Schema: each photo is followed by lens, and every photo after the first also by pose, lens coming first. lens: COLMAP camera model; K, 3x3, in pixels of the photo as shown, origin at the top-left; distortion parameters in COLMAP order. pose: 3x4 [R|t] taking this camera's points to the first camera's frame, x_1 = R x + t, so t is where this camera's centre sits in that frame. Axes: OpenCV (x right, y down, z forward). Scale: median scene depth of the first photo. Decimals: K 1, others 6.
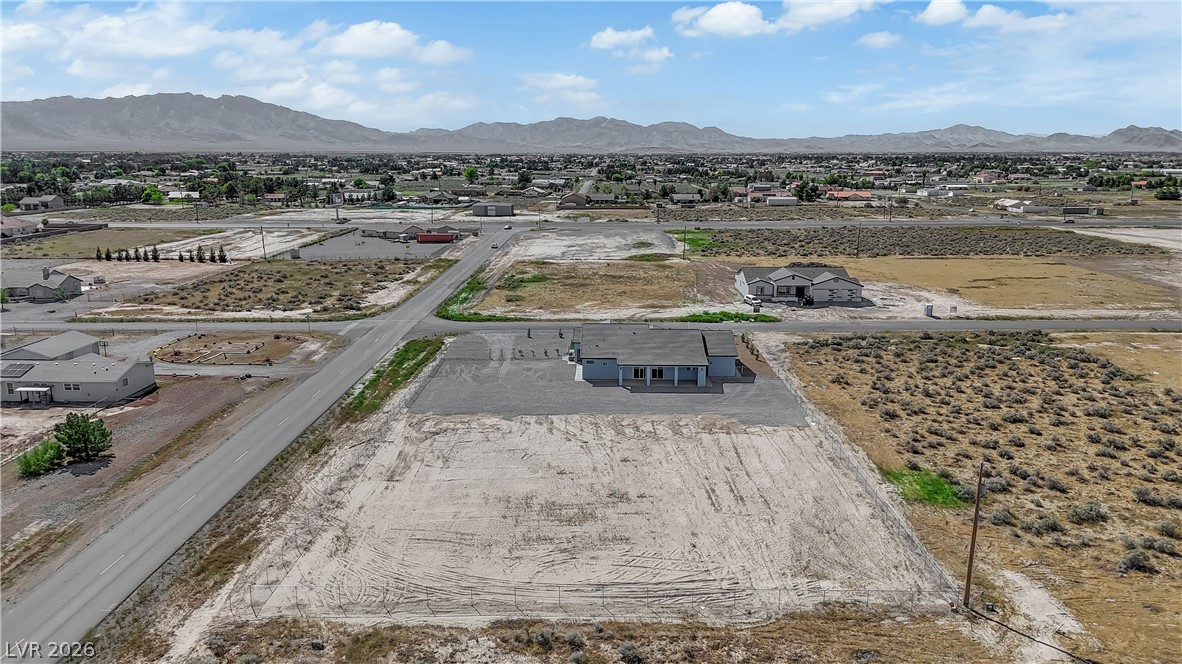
lens RADIAL K [[869.7, 0, 587.6], [0, 869.7, 331.1], [0, 0, 1]] dist [0.074233, -0.054510]
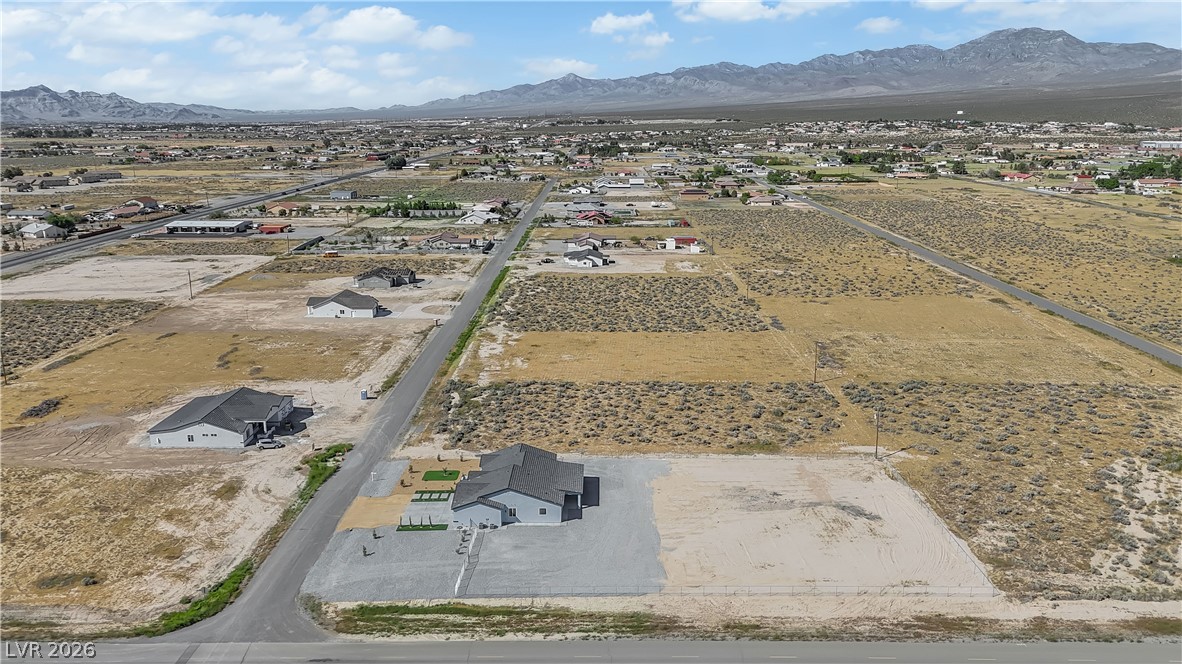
lens RADIAL K [[869.7, 0, 602.5], [0, 869.7, 329.5], [0, 0, 1]] dist [0.074233, -0.054510]
pose [[-0.022673, -0.235128, 0.971700, -1.116544], [0.202259, 0.950772, 0.234783, -0.467626], [-0.979070, 0.201858, 0.026000, 0.878491]]
